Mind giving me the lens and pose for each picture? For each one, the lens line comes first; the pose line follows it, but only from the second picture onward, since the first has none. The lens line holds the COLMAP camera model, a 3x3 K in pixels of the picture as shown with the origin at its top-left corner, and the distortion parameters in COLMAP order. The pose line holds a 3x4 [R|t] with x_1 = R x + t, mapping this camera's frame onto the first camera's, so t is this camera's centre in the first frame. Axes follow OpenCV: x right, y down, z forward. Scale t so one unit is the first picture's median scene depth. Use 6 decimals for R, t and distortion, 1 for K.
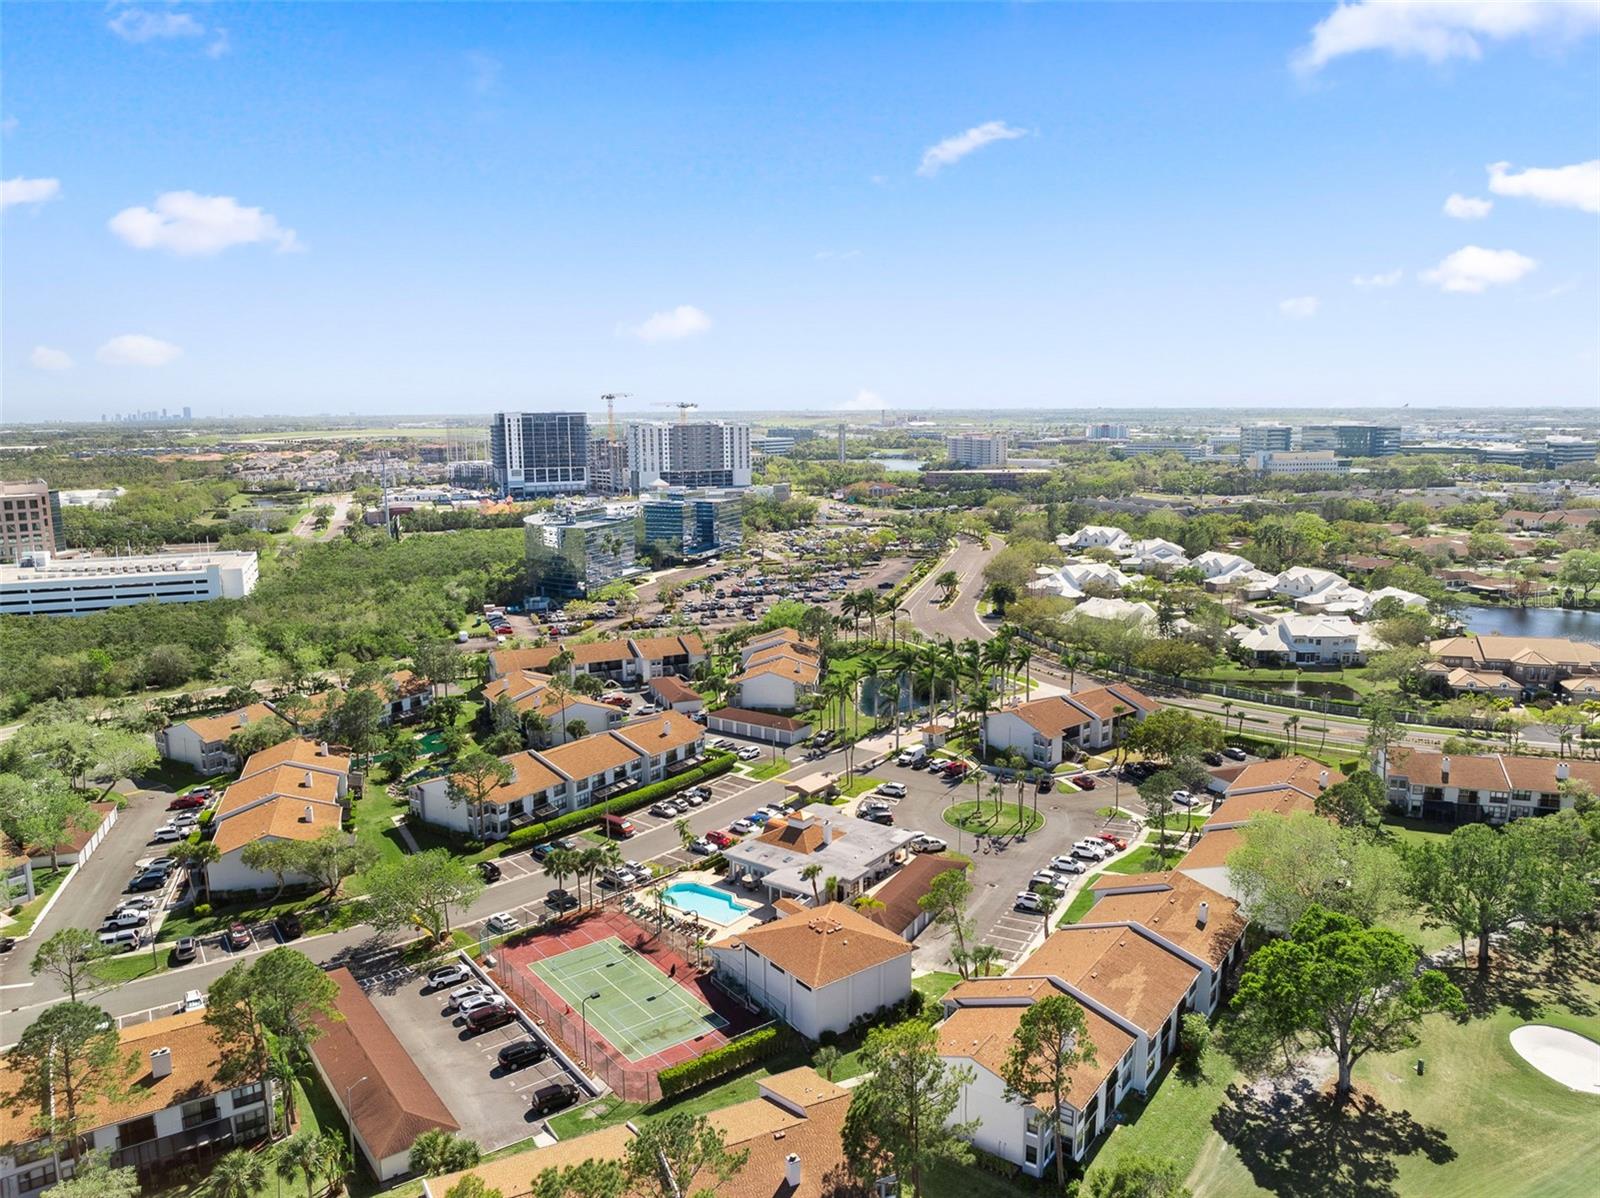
lens RADIAL K [[1122.5, 0, 806.0], [0, 1122.5, 586.4], [0, 0, 1]] dist [-0.045788, 0.016106]
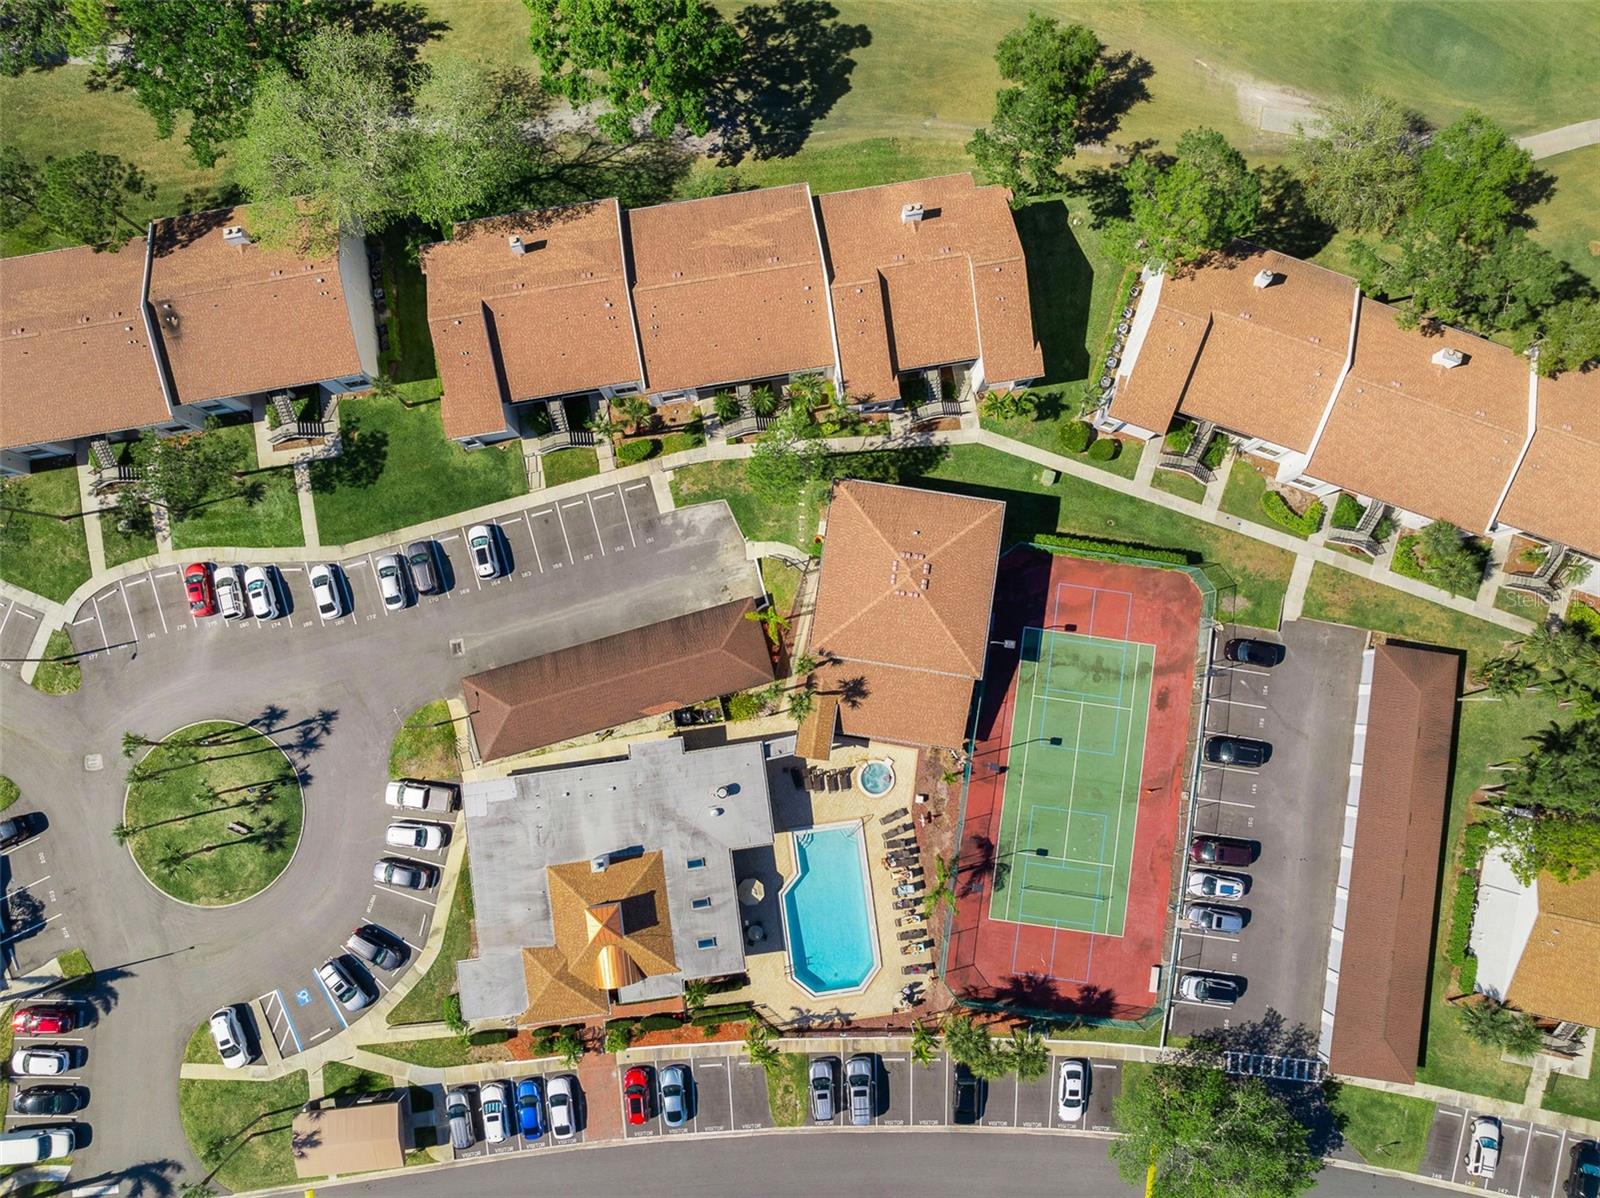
lens RADIAL K [[1122.5, 0, 796.7], [0, 1122.5, 600.0], [0, 0, 1]] dist [-0.045788, 0.016106]
pose [[-0.701602, -0.708974, 0.071495, 0.001163], [0.115180, -0.013821, 0.993248, -0.107748], [-0.703199, 0.705100, 0.091356, 0.243823]]
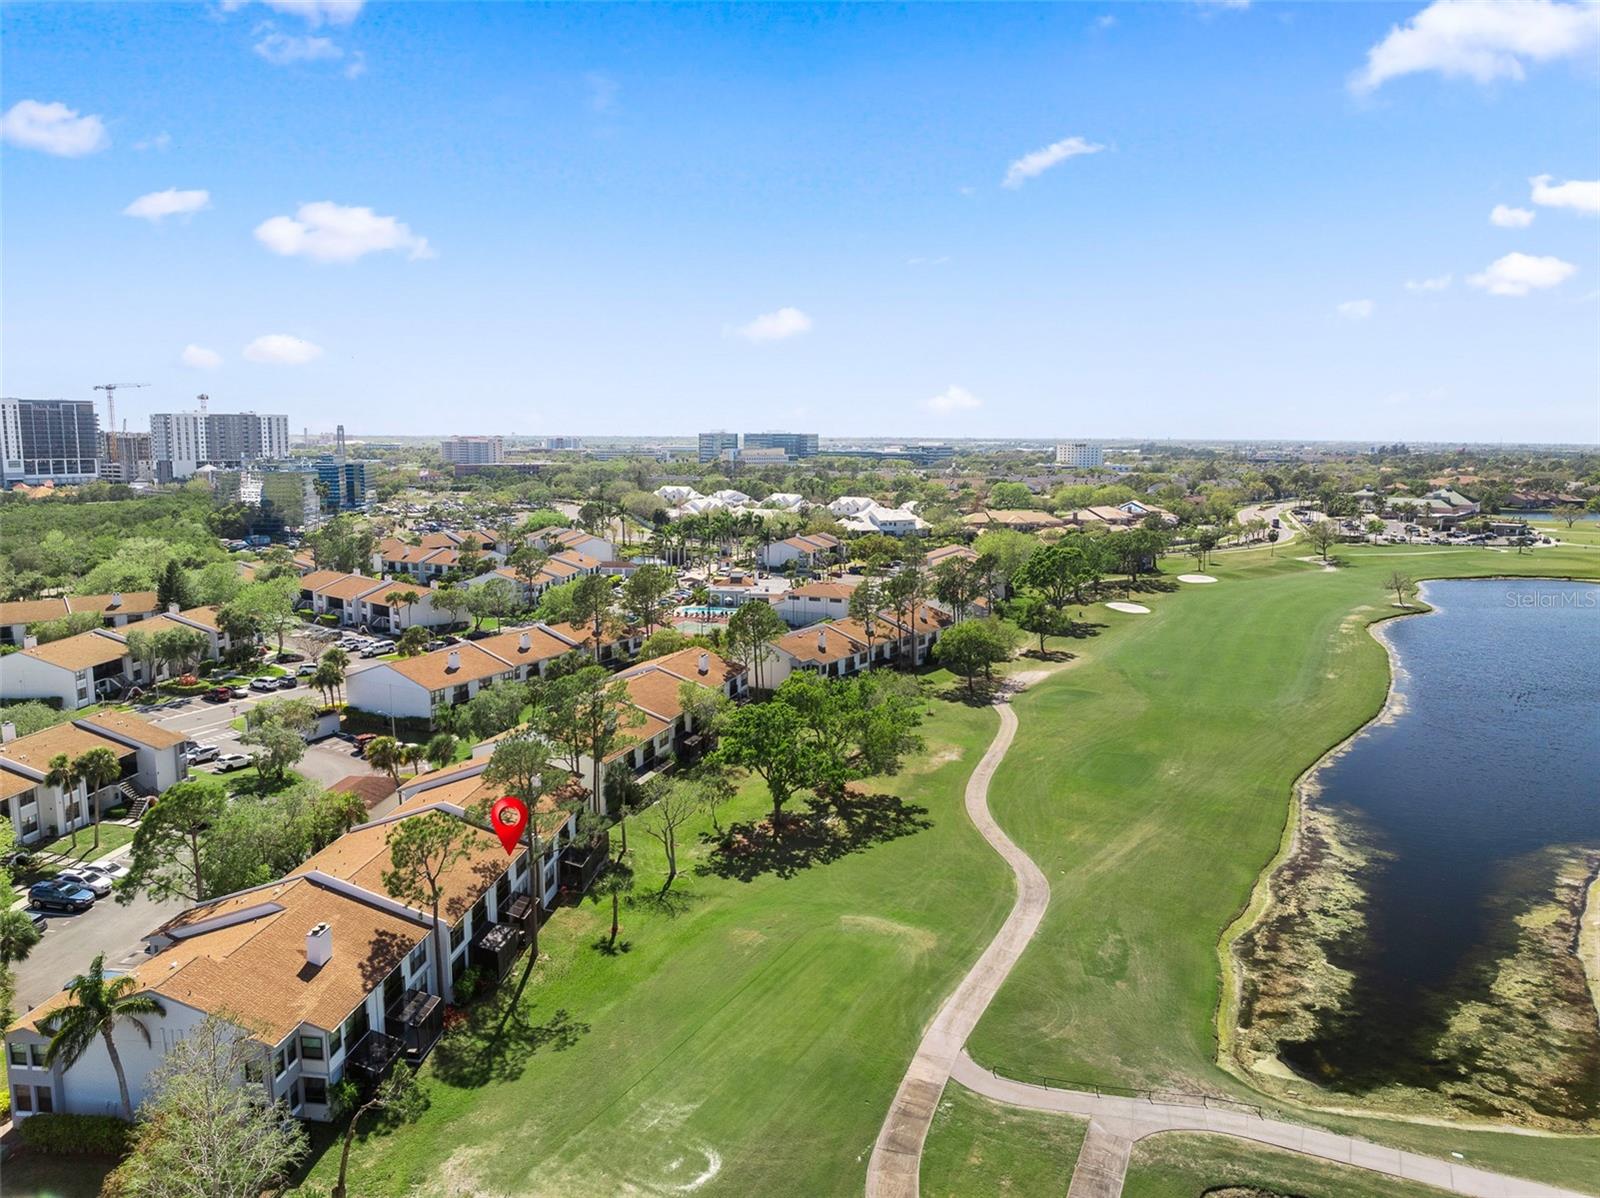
lens RADIAL K [[1122.5, 0, 795.1], [0, 1122.5, 598.7], [0, 0, 1]] dist [-0.045788, 0.016106]
pose [[0.871859, -0.056430, 0.486496, -0.240848], [0.063488, 0.997981, 0.001981, 0.079844], [-0.485625, 0.029159, 0.873681, -0.166821]]
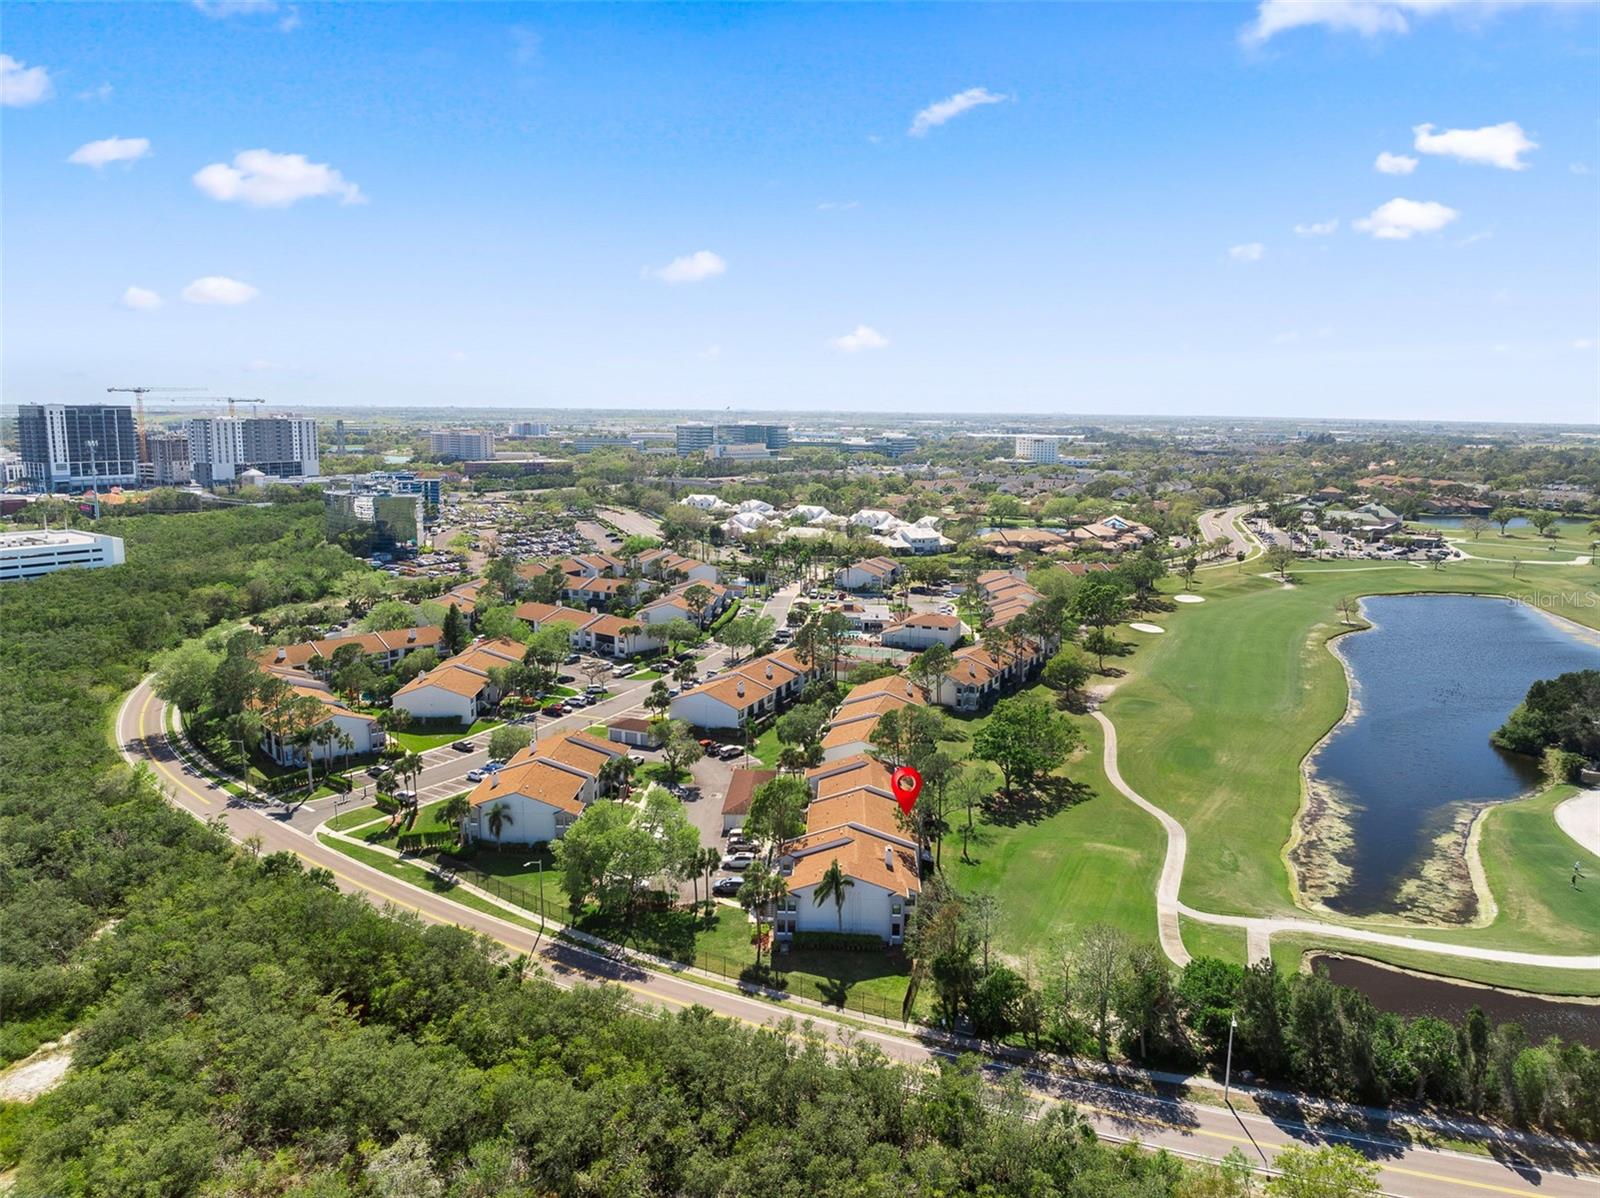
lens RADIAL K [[1122.5, 0, 794.0], [0, 1122.5, 599.8], [0, 0, 1]] dist [-0.045788, 0.016106]
pose [[0.842434, -0.071719, 0.534005, -0.400678], [0.064878, 0.997393, 0.031603, 0.041582], [-0.534879, 0.008022, 0.844890, -0.250703]]
